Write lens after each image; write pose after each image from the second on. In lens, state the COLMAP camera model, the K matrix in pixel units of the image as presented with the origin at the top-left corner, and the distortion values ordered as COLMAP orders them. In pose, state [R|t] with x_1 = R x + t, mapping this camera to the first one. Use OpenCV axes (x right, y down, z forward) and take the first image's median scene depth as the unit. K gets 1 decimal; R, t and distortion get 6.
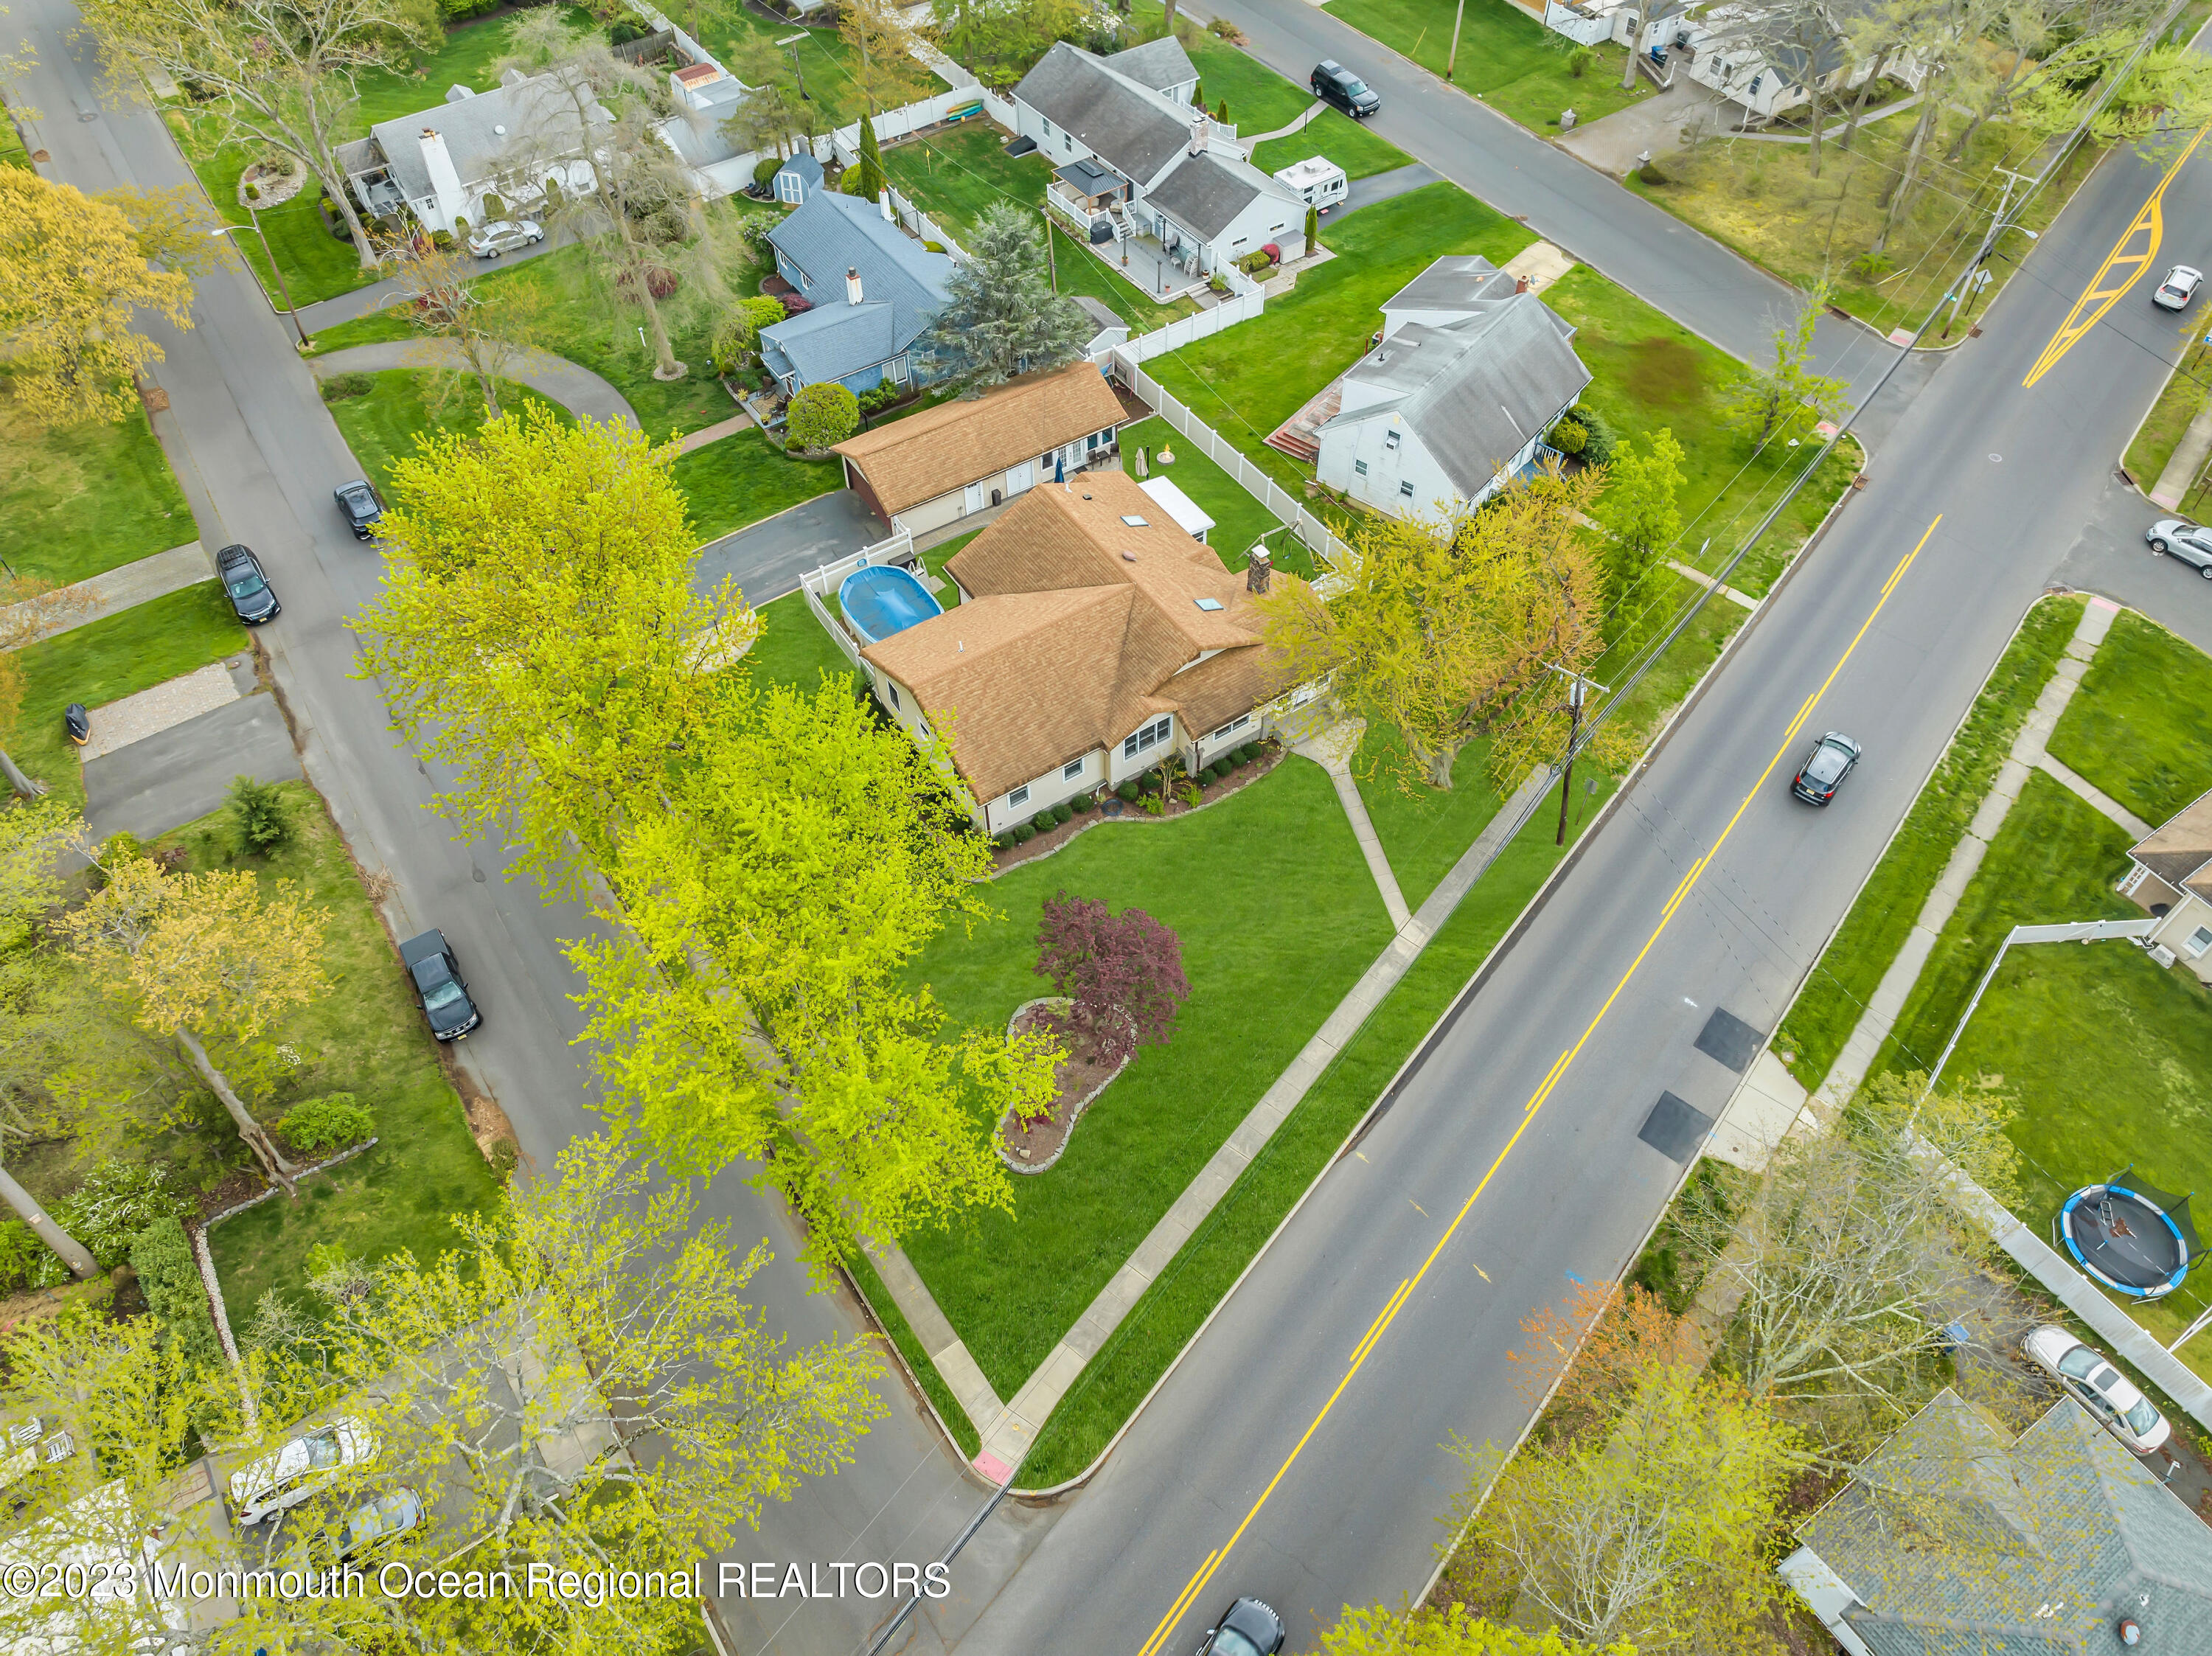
lens RADIAL K [[1579.3, 0, 1106.0], [0, 1579.3, 828.0], [0, 0, 1]] dist [-0.044610, 0.021808]
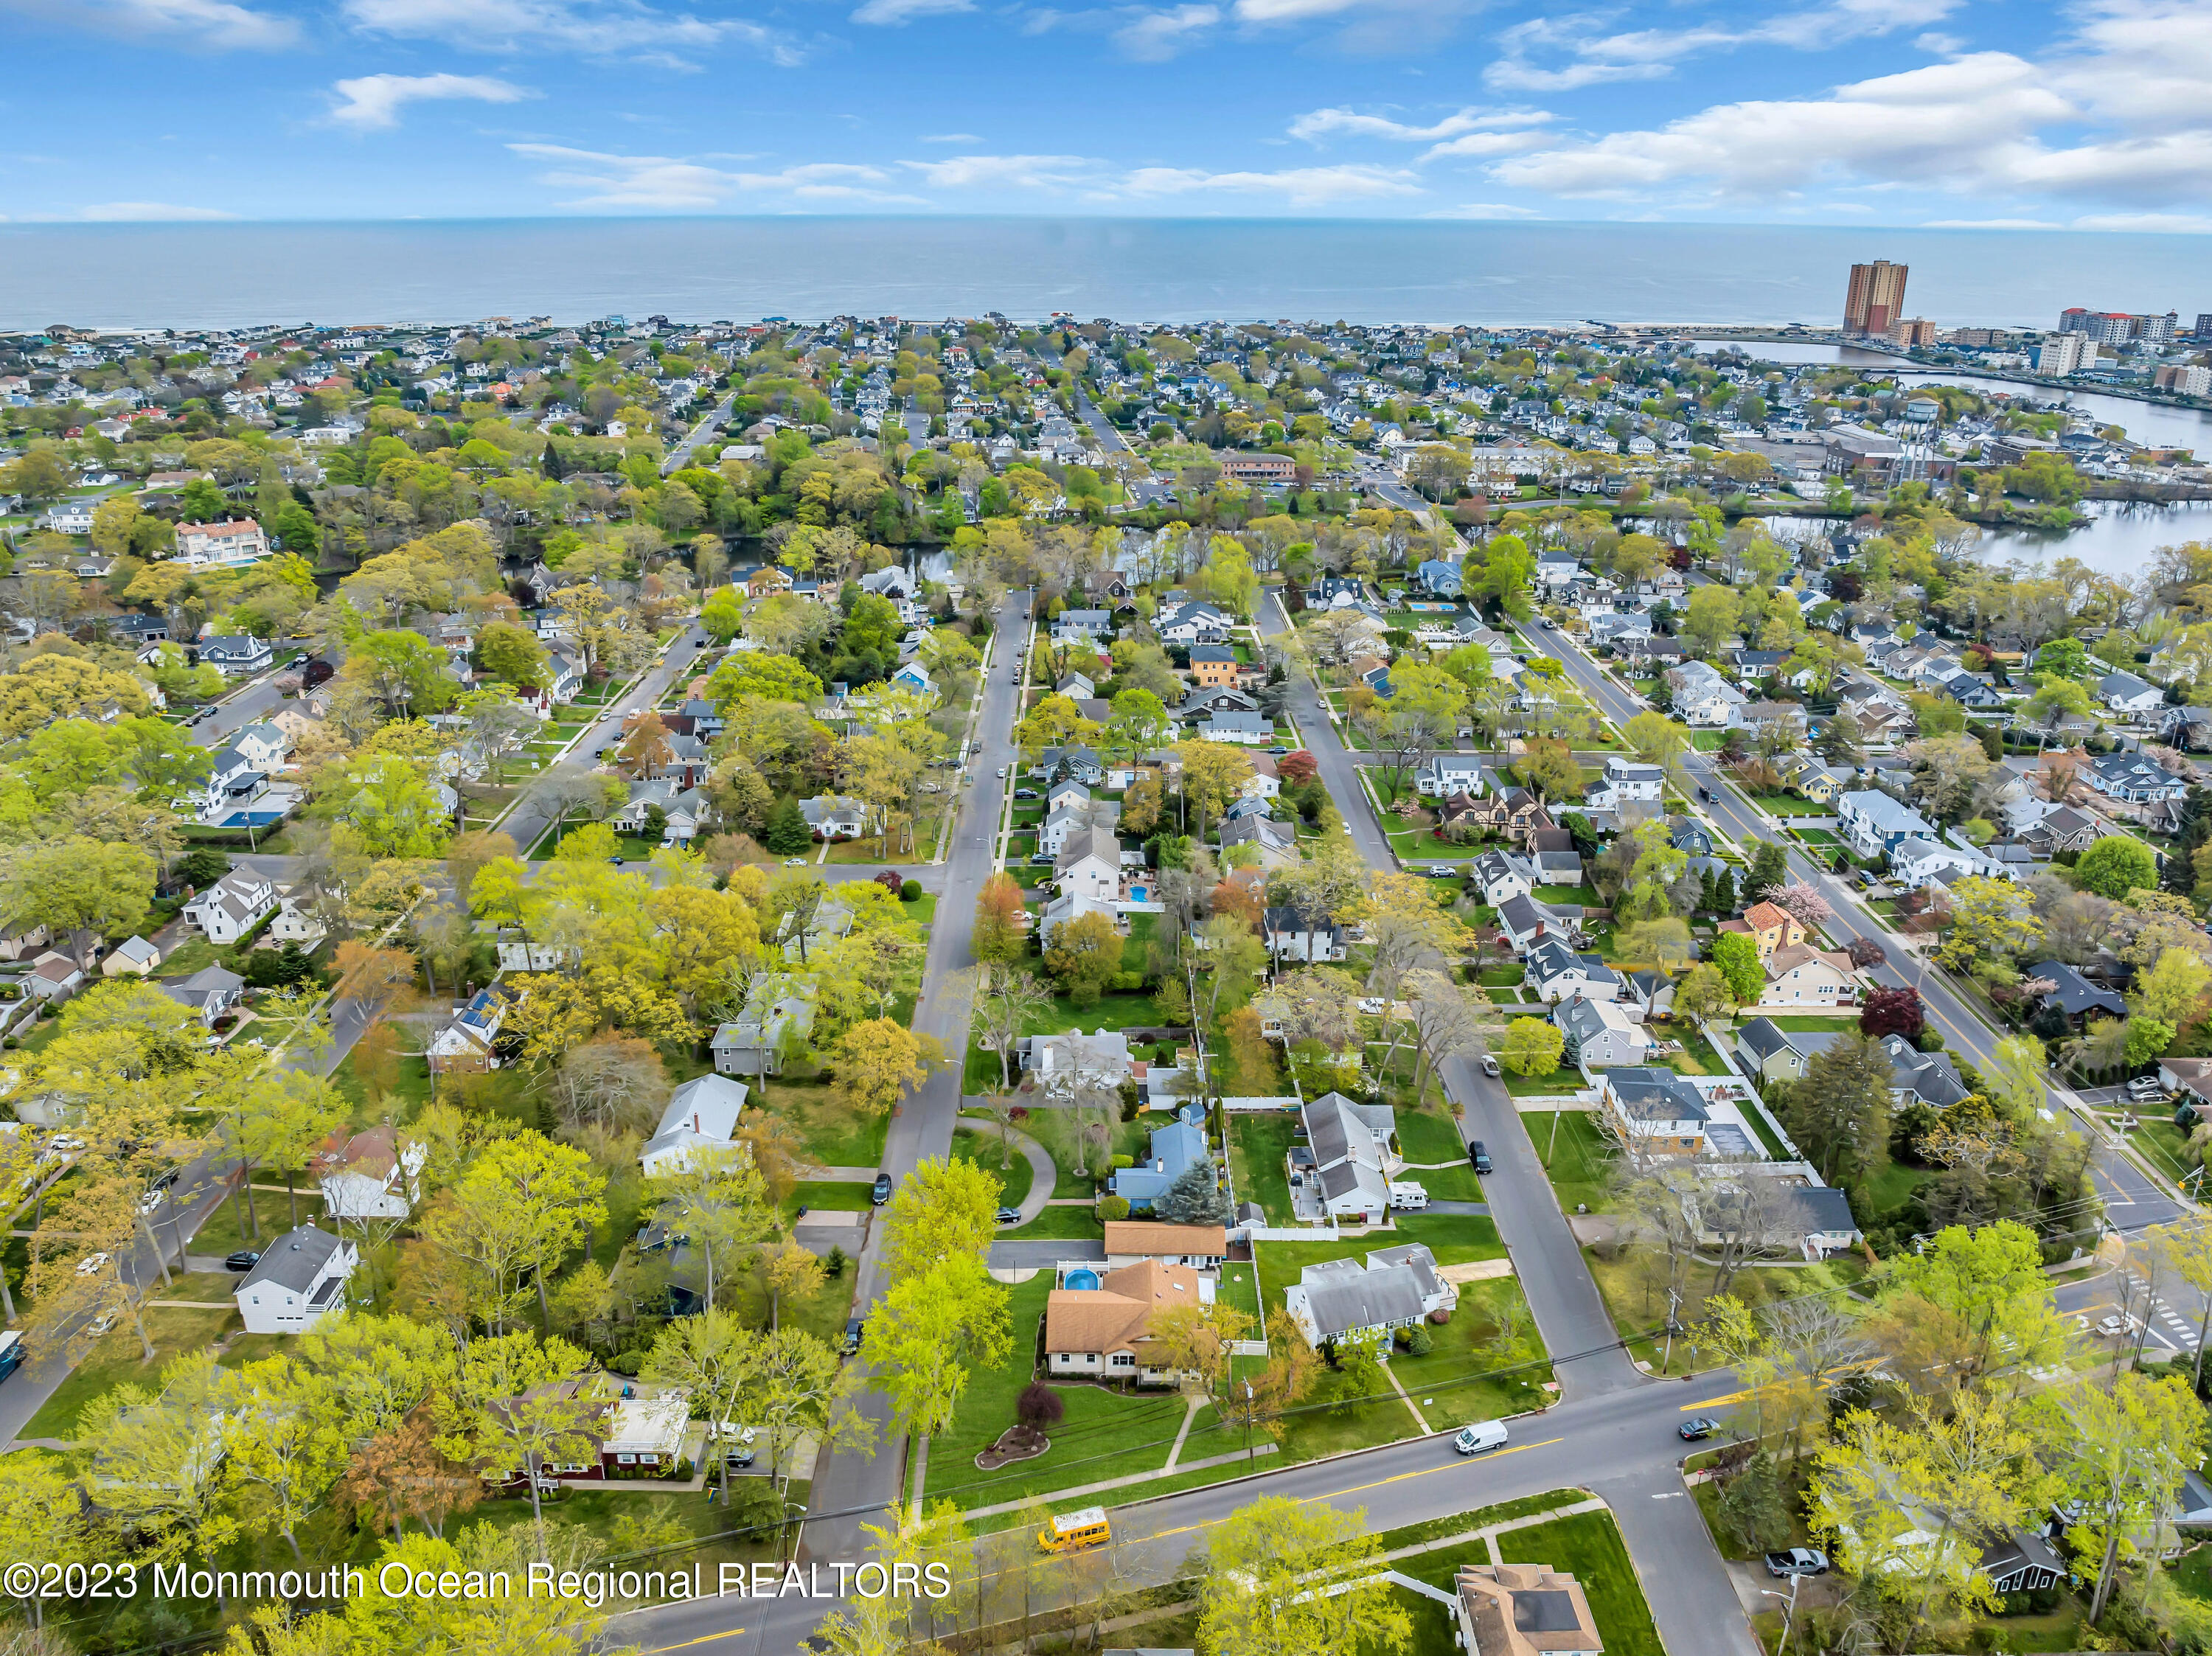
lens RADIAL K [[1625.2, 0, 1094.4], [0, 1625.2, 872.4], [0, 0, 1]] dist [-0.043012, 0.002763]
pose [[0.829807, 0.226382, -0.510070, 0.901367], [-0.443368, 0.822505, -0.356244, 0.192711], [0.338888, 0.521763, 0.782891, -1.136231]]
